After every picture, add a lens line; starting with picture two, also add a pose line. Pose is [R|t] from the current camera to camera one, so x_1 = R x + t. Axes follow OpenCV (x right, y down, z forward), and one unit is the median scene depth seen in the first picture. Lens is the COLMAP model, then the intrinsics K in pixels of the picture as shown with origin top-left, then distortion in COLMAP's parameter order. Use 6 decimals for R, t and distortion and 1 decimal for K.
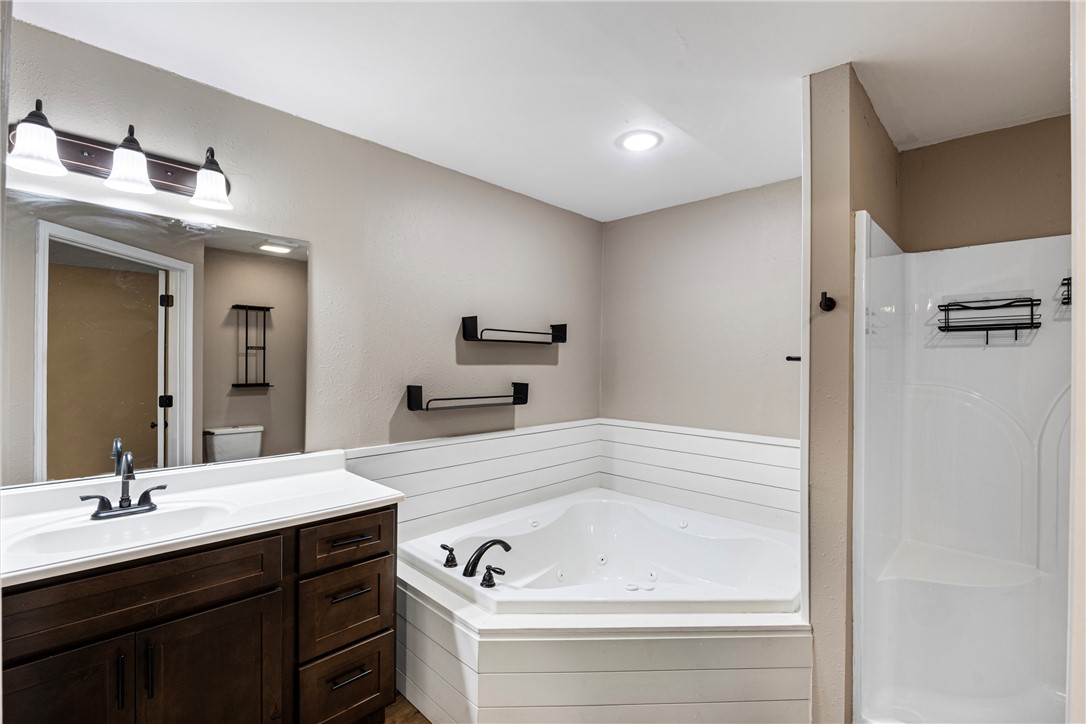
lens RADIAL K [[486.6, 0, 551.8], [0, 486.6, 359.6], [0, 0, 1]] dist [-0.004141, -0.000308]
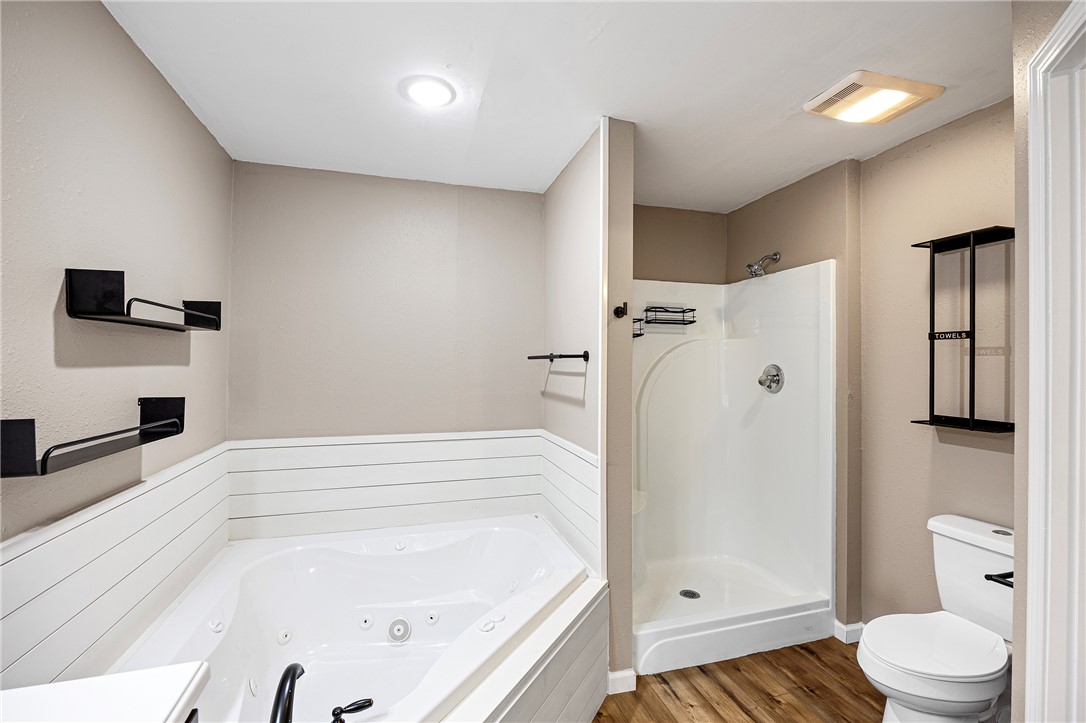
lens RADIAL K [[486.6, 0, 552.3], [0, 486.6, 363.4], [0, 0, 1]] dist [-0.004141, -0.000308]
pose [[0.475062, -0.014543, 0.879832, -0.349353], [0.001672, 0.999877, 0.015625, -0.001107], [-0.879951, -0.005951, 0.475027, 0.328008]]
